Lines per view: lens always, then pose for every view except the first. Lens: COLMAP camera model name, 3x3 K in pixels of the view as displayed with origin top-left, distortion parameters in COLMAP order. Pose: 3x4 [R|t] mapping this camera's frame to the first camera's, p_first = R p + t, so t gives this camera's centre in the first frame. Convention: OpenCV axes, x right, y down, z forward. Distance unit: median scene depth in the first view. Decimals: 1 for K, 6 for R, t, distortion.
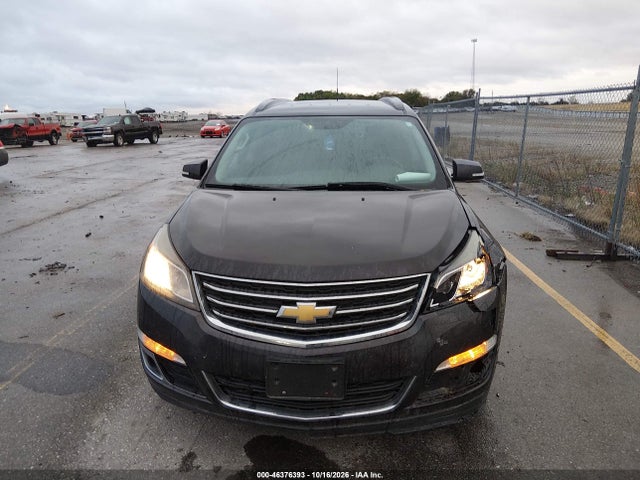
lens RADIAL K [[482.5, 0, 320.0], [0, 482.5, 240.0], [0, 0, 1]] dist [0.056514, -0.095323]
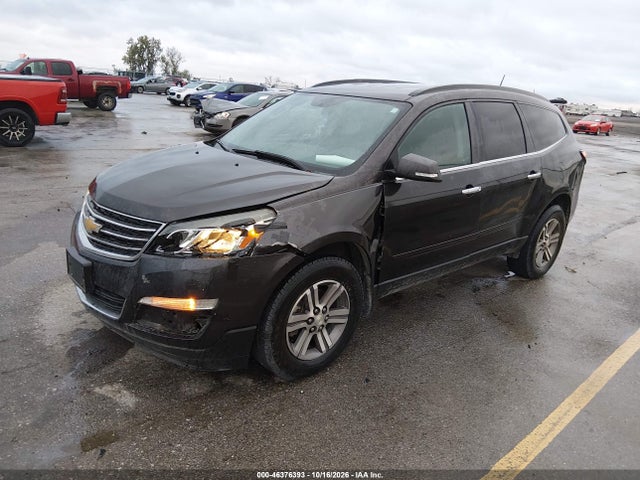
lens RADIAL K [[482.5, 0, 320.0], [0, 482.5, 240.0], [0, 0, 1]] dist [0.056514, -0.095323]
pose [[0.722955, 0.270402, -0.635782, 0.927053], [-0.254651, 0.959731, 0.118613, -0.093254], [0.642253, 0.076151, 0.762700, 0.268078]]
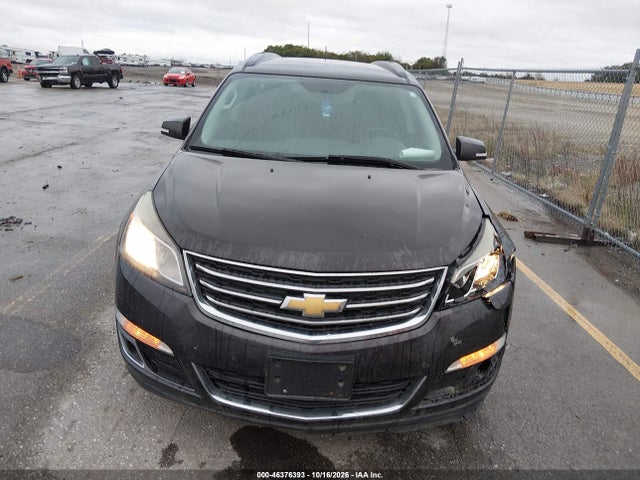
lens RADIAL K [[482.5, 0, 320.0], [0, 482.5, 240.0], [0, 0, 1]] dist [0.056514, -0.095323]
pose [[0.995249, 0.052157, 0.082209, -0.068825], [-0.058592, 0.995237, 0.077907, -0.029364], [-0.077754, -0.082353, 0.993565, 0.080886]]
